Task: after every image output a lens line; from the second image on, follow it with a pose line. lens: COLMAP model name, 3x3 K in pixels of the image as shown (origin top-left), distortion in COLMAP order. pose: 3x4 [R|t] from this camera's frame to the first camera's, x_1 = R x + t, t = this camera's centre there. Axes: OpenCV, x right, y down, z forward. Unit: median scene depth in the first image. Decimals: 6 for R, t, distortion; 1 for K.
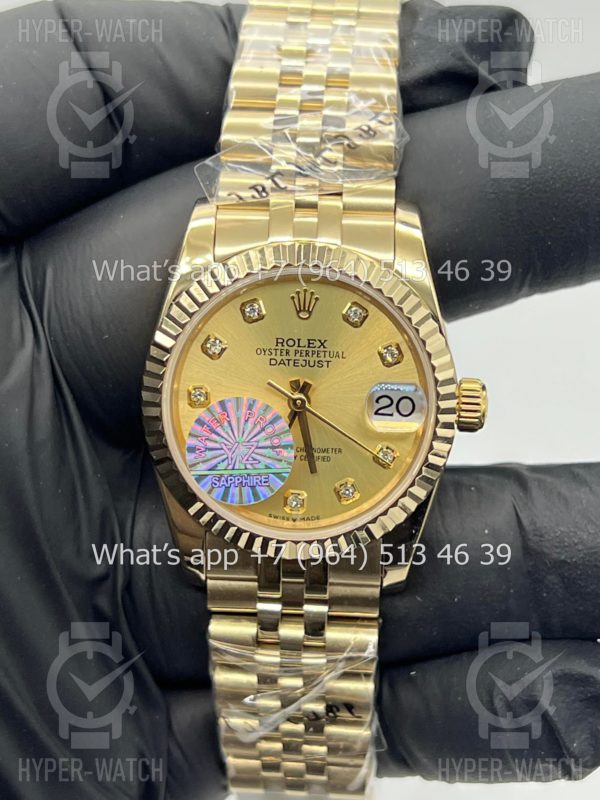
lens RADIAL K [[1690.9, 0, 301.3], [0, 1690.9, 403.4], [0, 0, 1]] dist [0.535607, 0.000000]
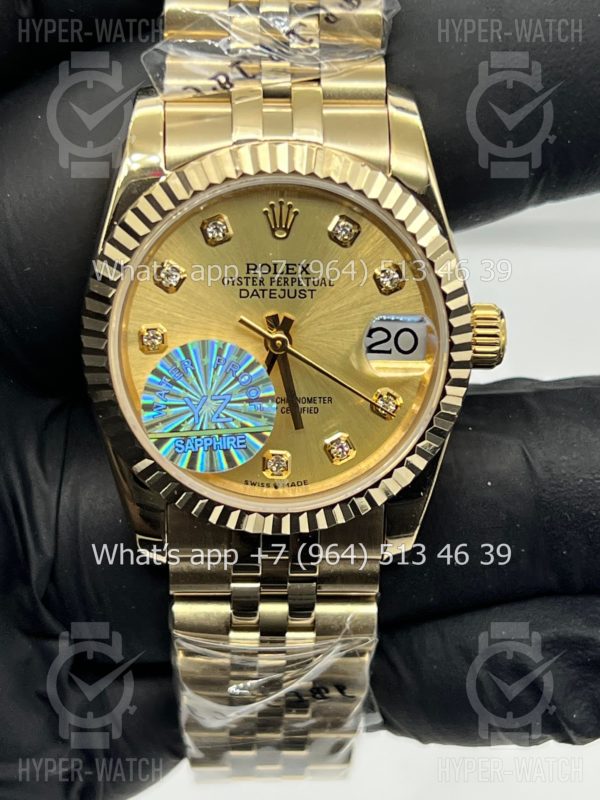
lens RADIAL K [[1690.9, 0, 284.7], [0, 1690.9, 379.3], [0, 0, 1]] dist [0.535607, 0.000000]
pose [[0.997543, -0.038322, 0.058654, -0.046240], [0.034198, 0.996976, 0.069778, -0.039465], [-0.061150, -0.067601, 0.995837, 0.193023]]
